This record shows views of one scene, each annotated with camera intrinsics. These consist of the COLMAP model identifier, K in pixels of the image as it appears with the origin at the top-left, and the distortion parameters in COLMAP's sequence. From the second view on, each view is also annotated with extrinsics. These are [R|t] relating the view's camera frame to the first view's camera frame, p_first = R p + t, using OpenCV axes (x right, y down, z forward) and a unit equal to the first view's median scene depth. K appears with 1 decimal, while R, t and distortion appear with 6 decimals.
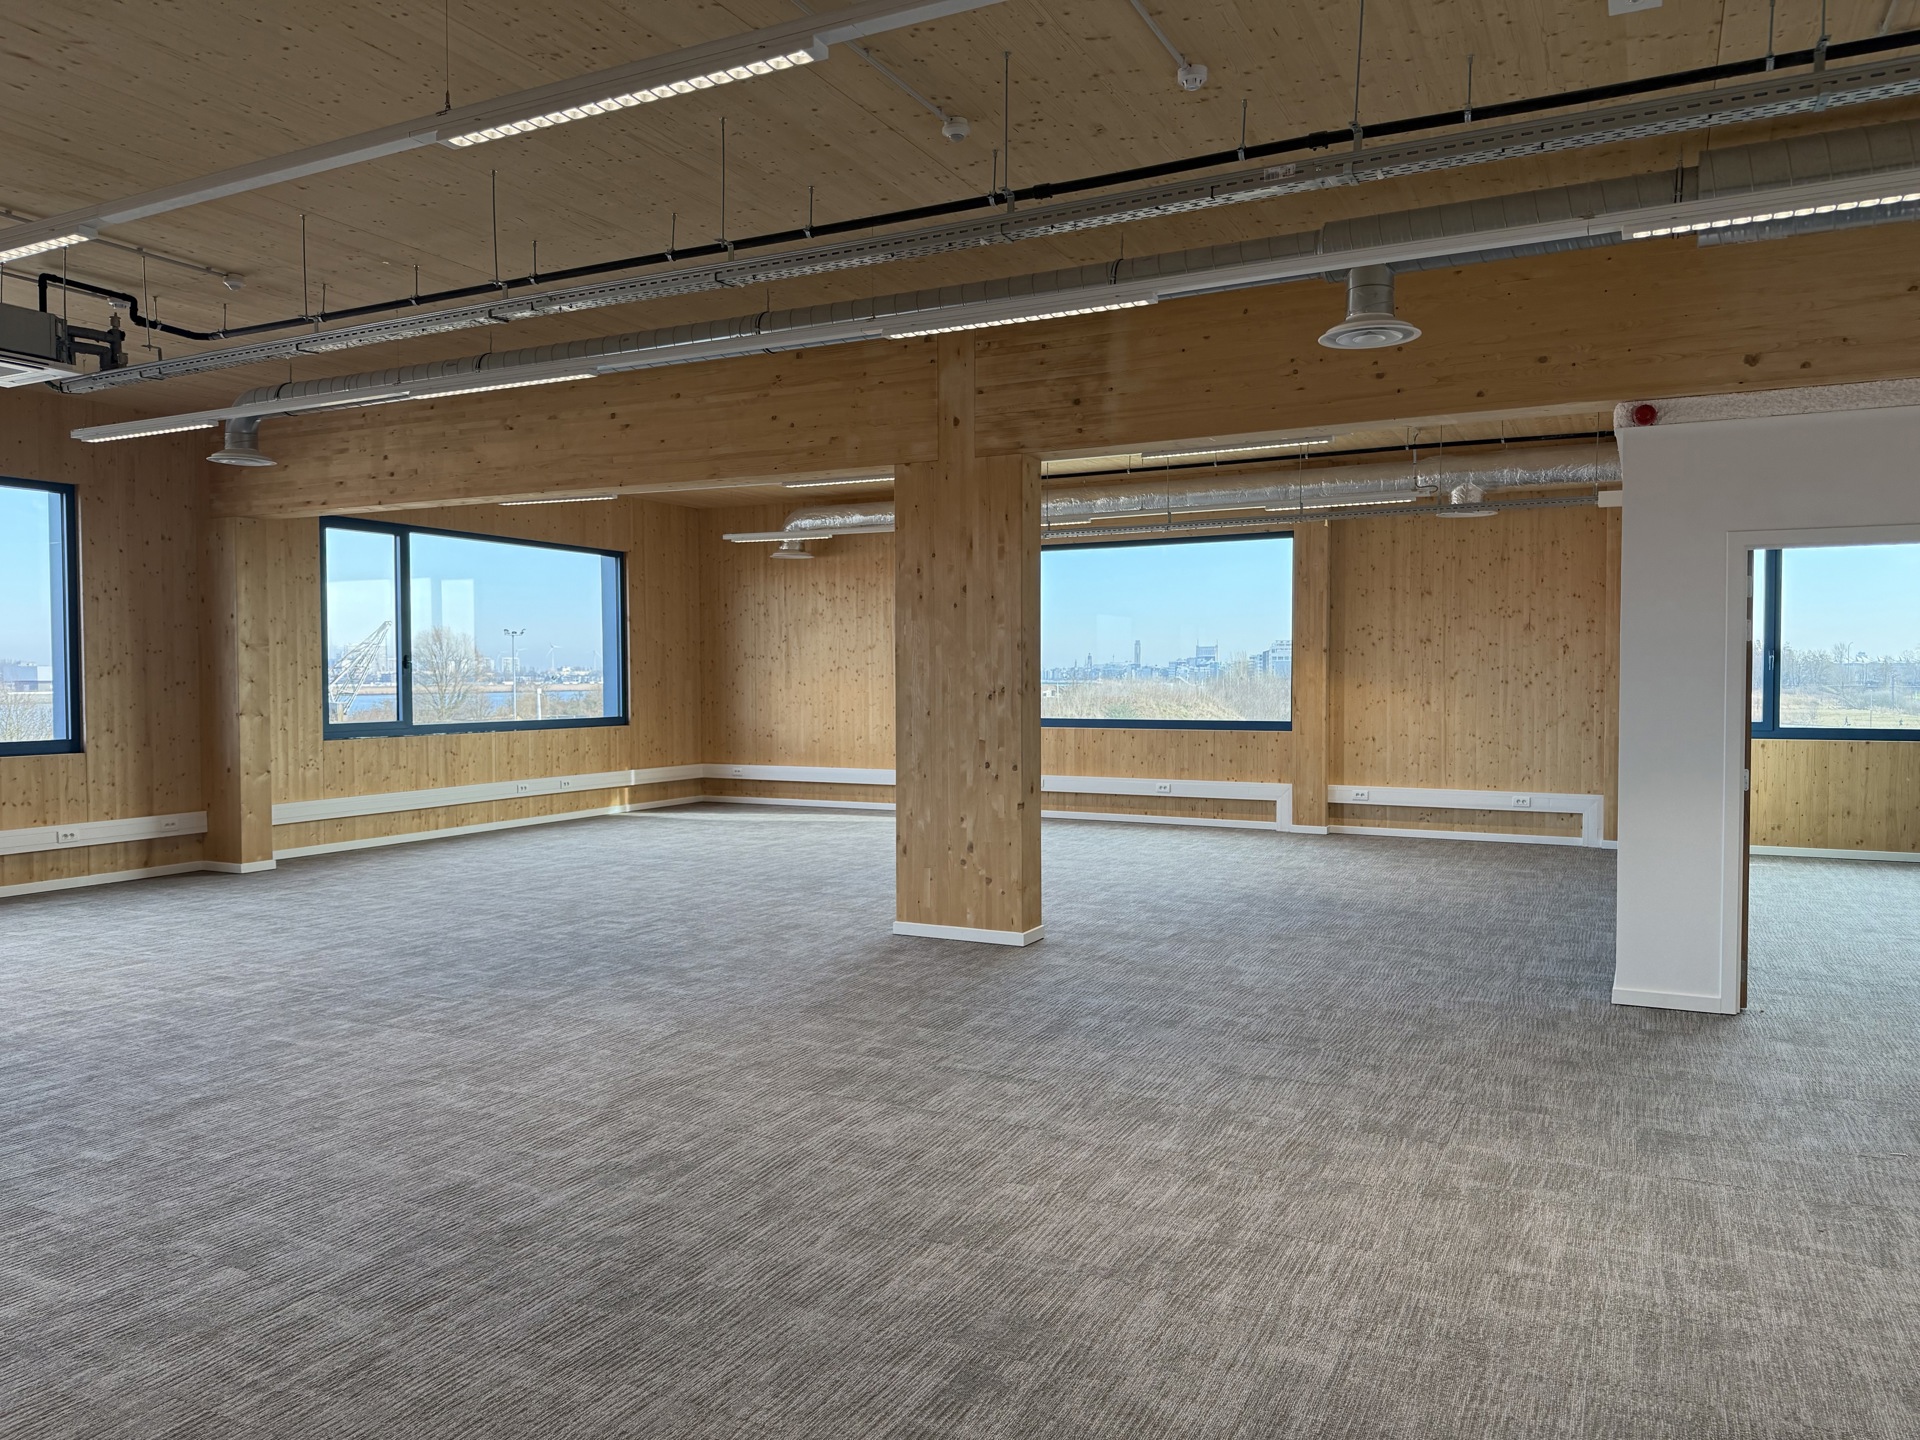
lens RADIAL K [[1331.2, 0, 960.0], [0, 1331.2, 716.4], [0, 0, 1]] dist [0.191351, -0.393046]
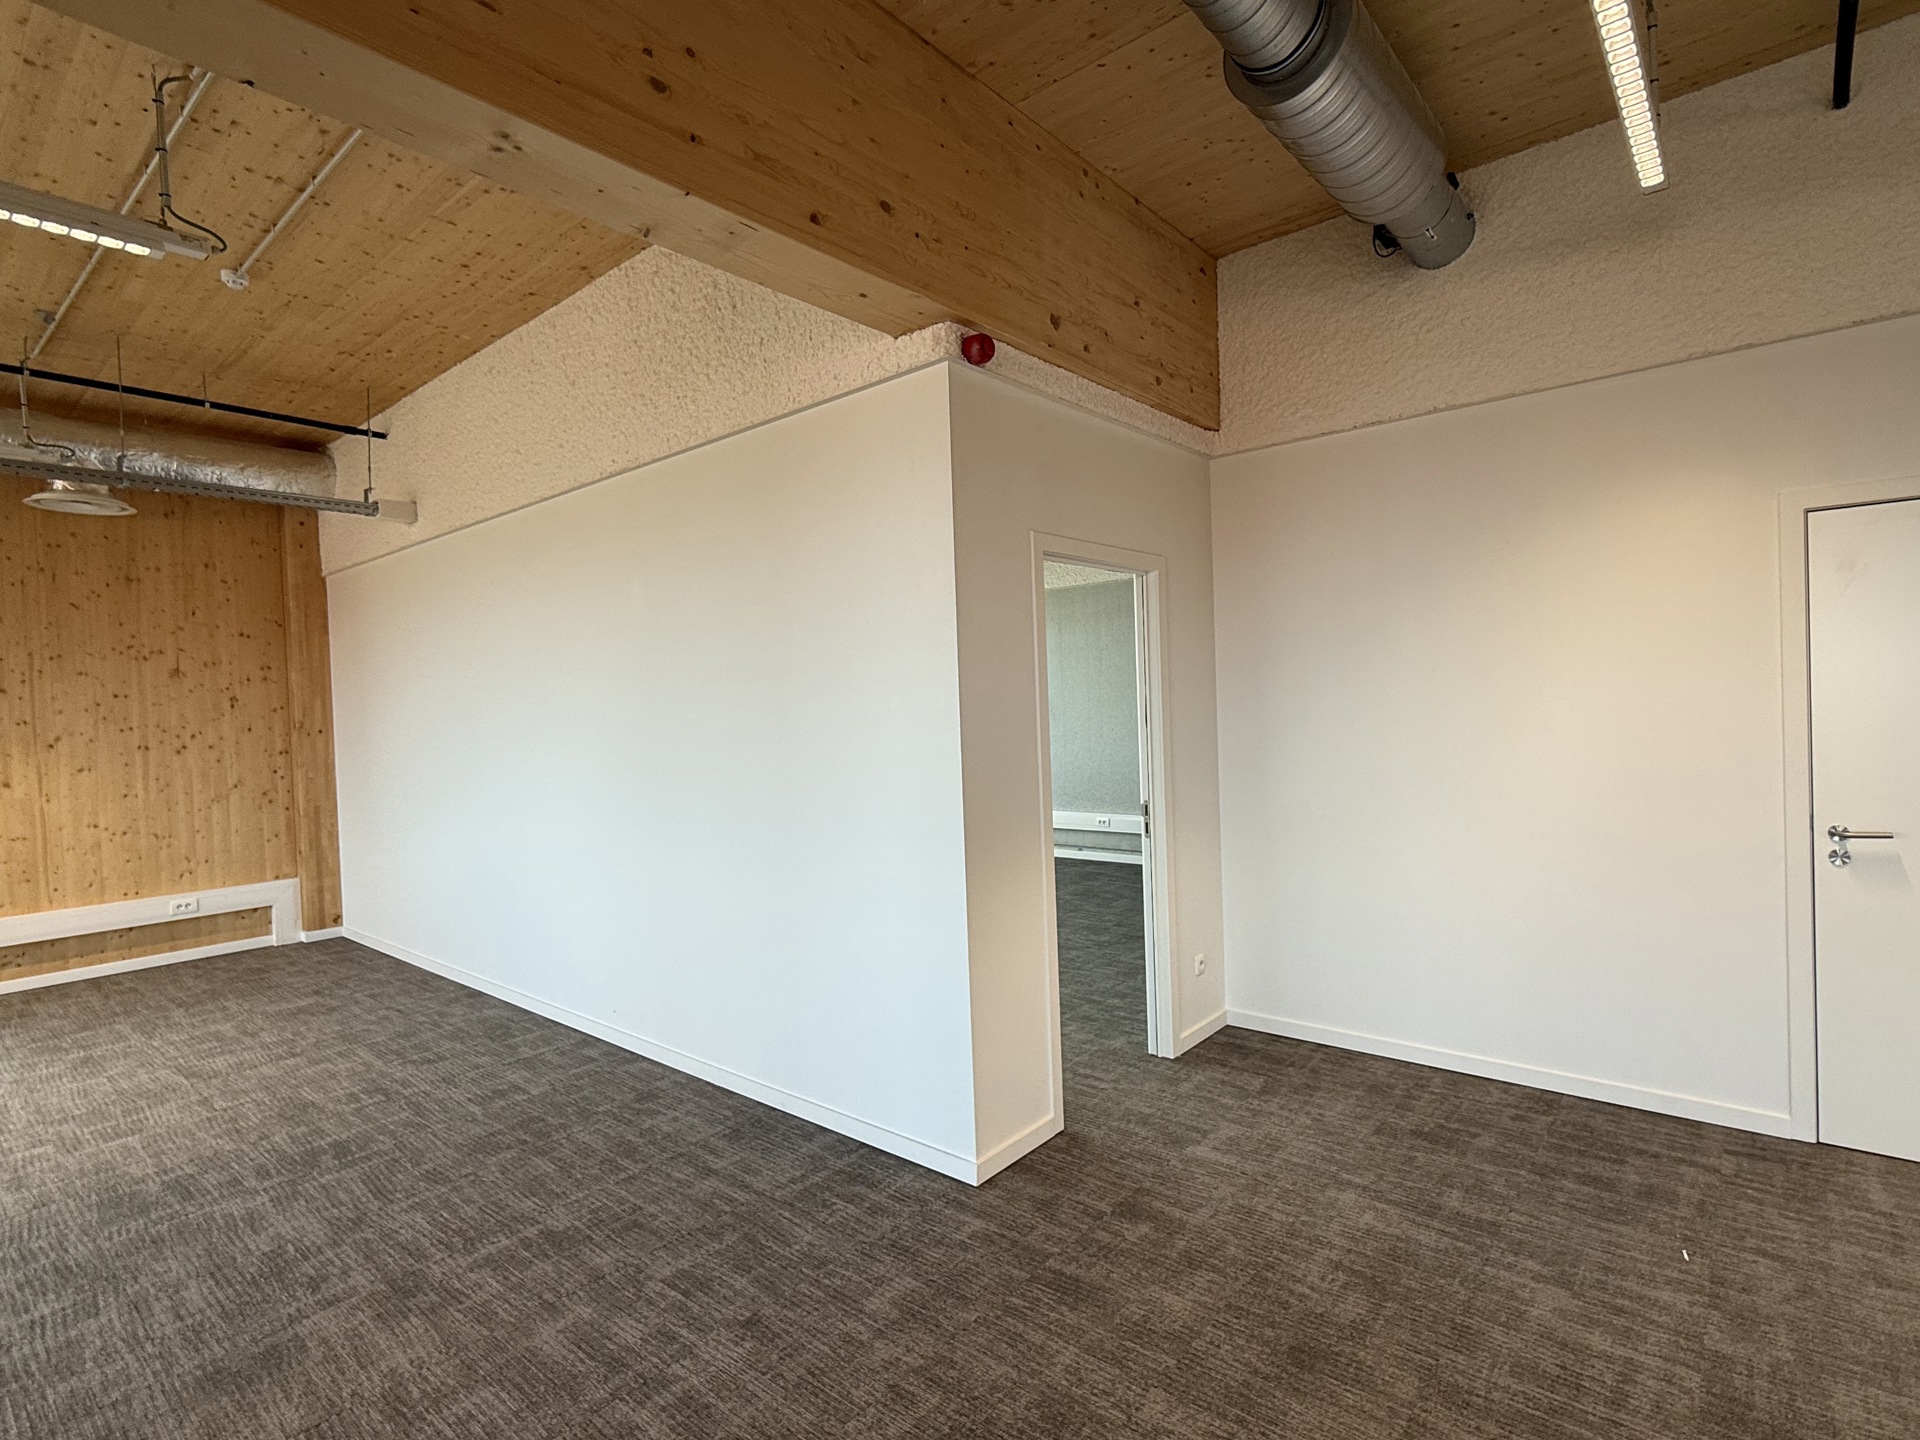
lens RADIAL K [[951.2, 0, 965.7], [0, 951.2, 724.1], [0, 0, 1]] dist [-0.000350, -0.000337]
pose [[0.231941, -0.024665, 0.972417, 0.006040], [0.063003, 0.997960, 0.010285, -0.015741], [-0.970687, 0.058879, 0.233022, 0.458055]]
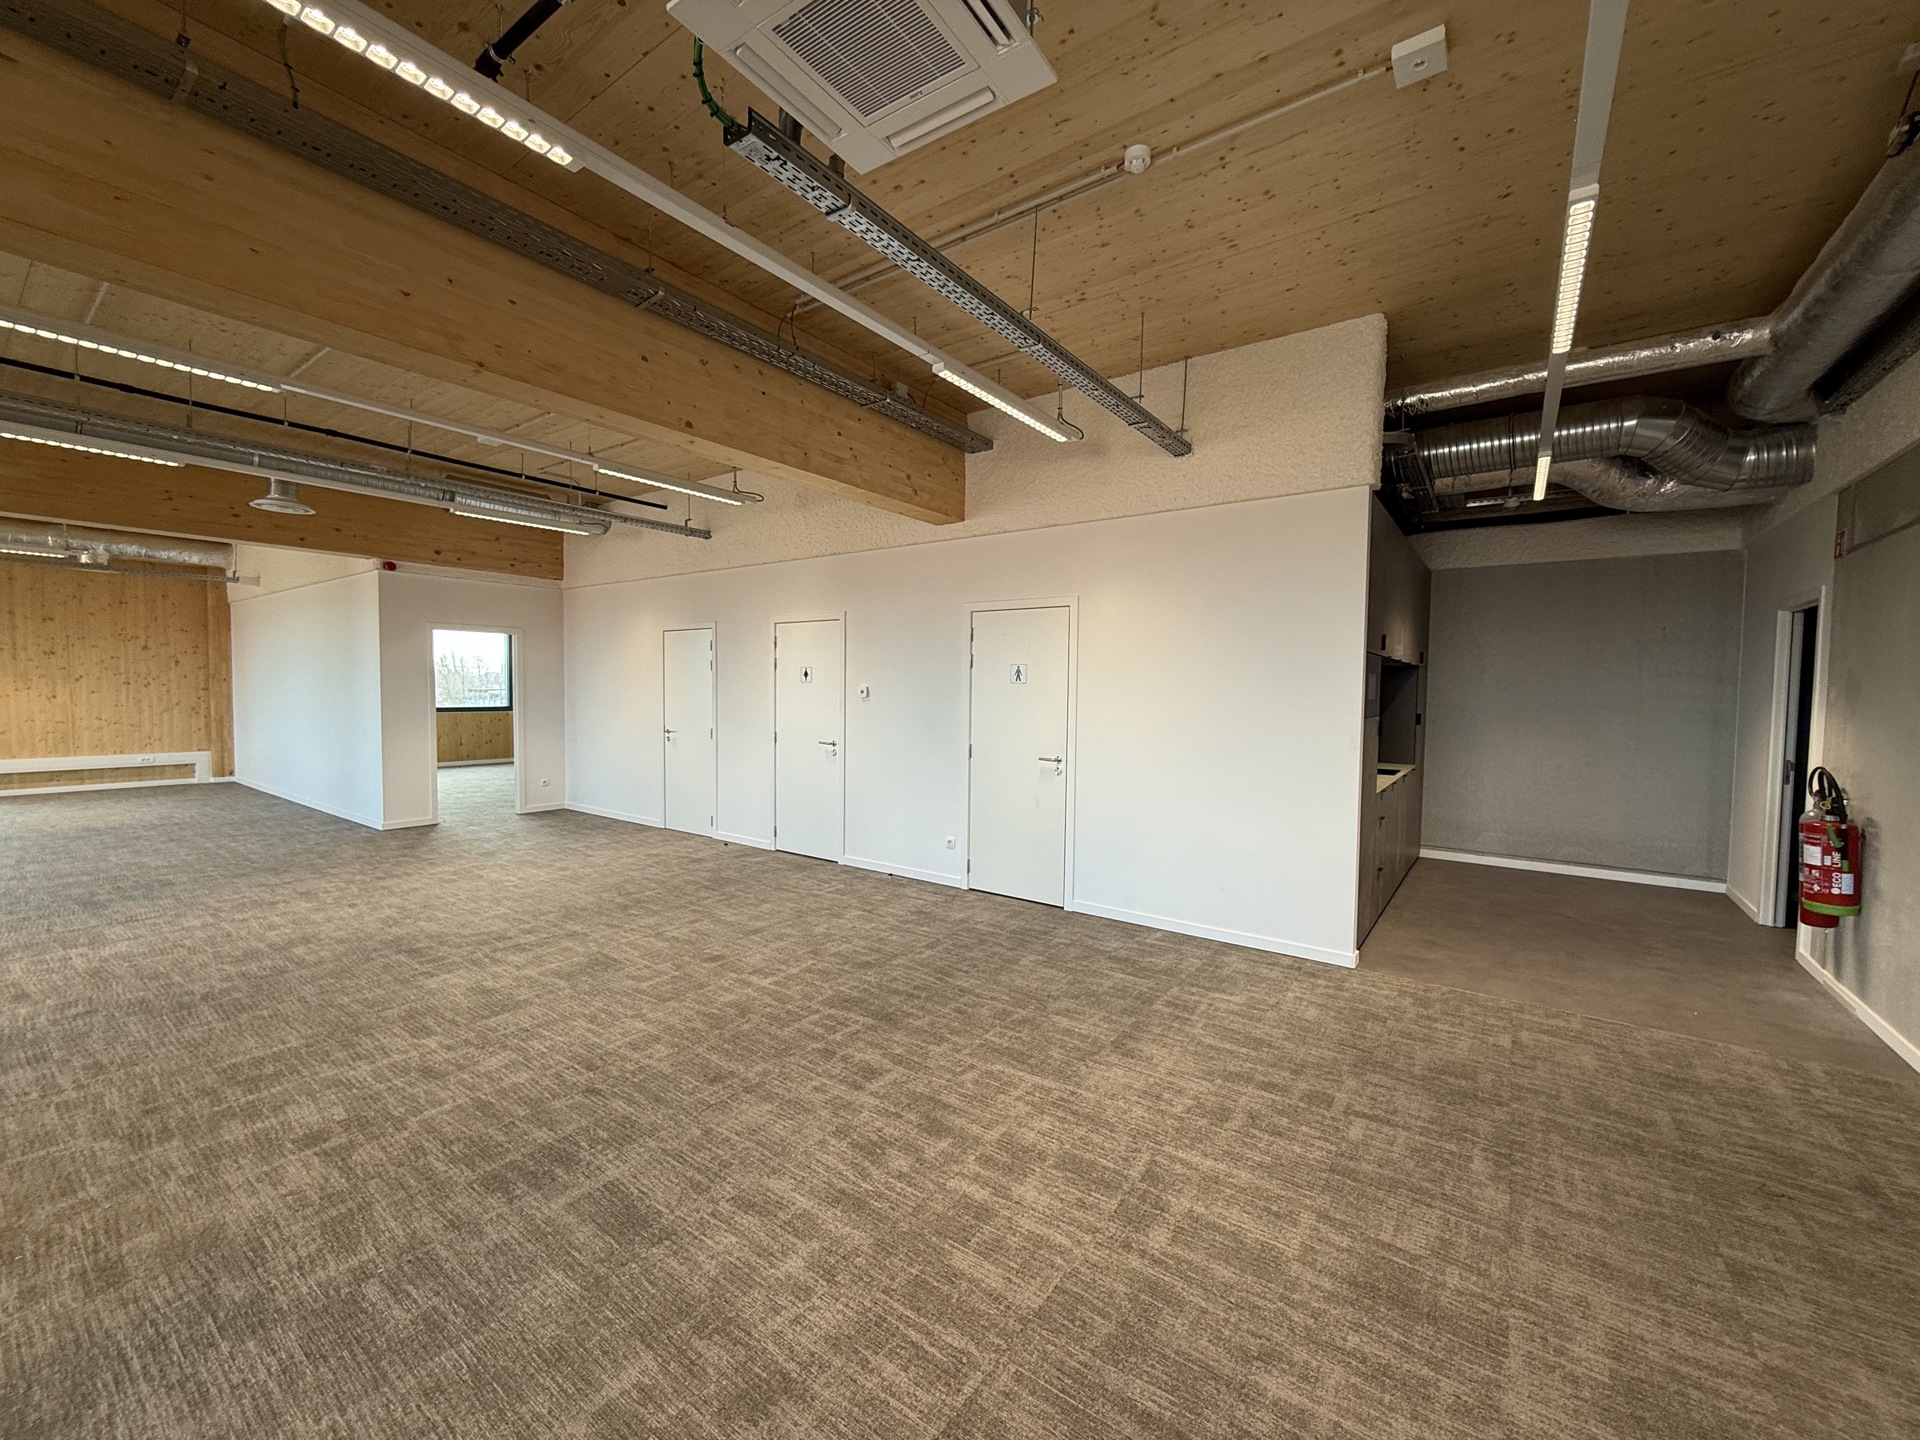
lens RADIAL K [[765.8, 0, 960.0], [0, 765.8, 720.0], [0, 0, 1]] dist [0.003630, 0.000375]
pose [[0.164176, -0.036358, 0.985761, -0.306165], [0.017308, 0.999273, 0.033974, 0.003024], [-0.986279, 0.011484, 0.164686, -0.069324]]
